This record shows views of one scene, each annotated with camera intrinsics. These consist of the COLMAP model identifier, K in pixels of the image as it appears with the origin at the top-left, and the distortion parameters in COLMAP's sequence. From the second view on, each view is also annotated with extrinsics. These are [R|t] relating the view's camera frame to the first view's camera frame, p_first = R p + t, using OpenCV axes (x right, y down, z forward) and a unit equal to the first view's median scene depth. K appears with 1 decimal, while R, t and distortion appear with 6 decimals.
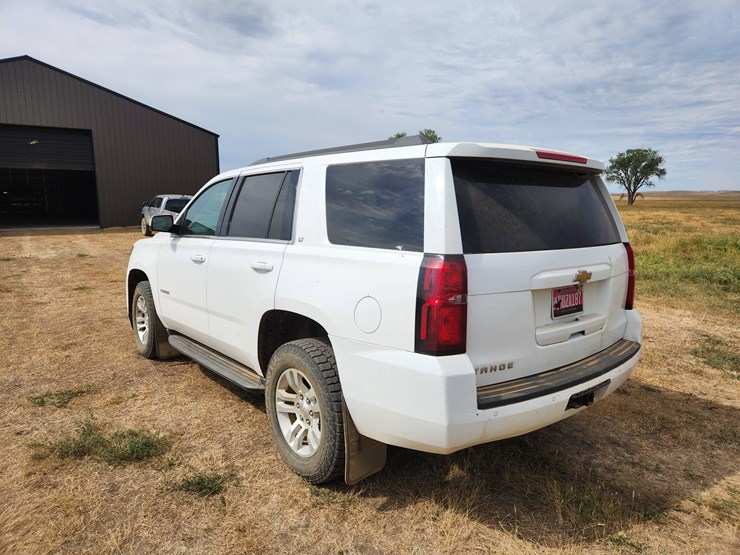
lens RADIAL K [[491.6, 0, 374.2], [0, 491.6, 281.5], [0, 0, 1]] dist [0.060815, -0.047531]
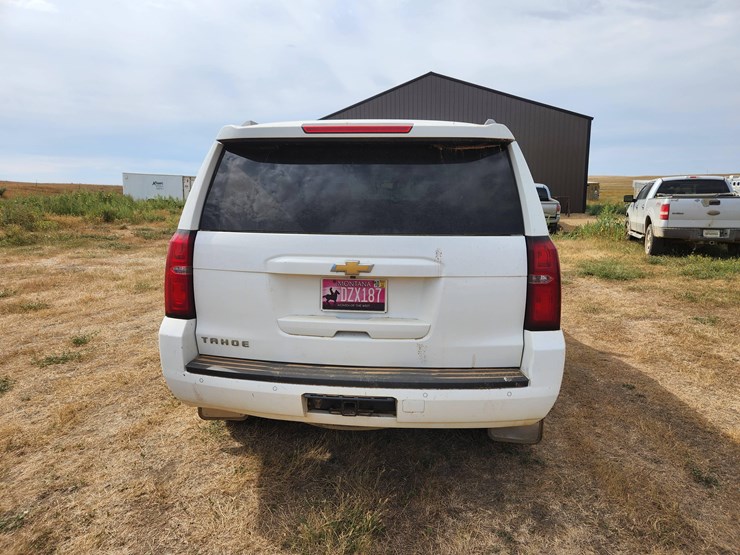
lens RADIAL K [[491.6, 0, 374.2], [0, 491.6, 281.5], [0, 0, 1]] dist [0.060815, -0.047531]
pose [[0.703601, 0.117499, -0.700813, 1.065617], [-0.100475, 0.992776, 0.065576, -0.047261], [0.703456, 0.024274, 0.710324, 0.422744]]
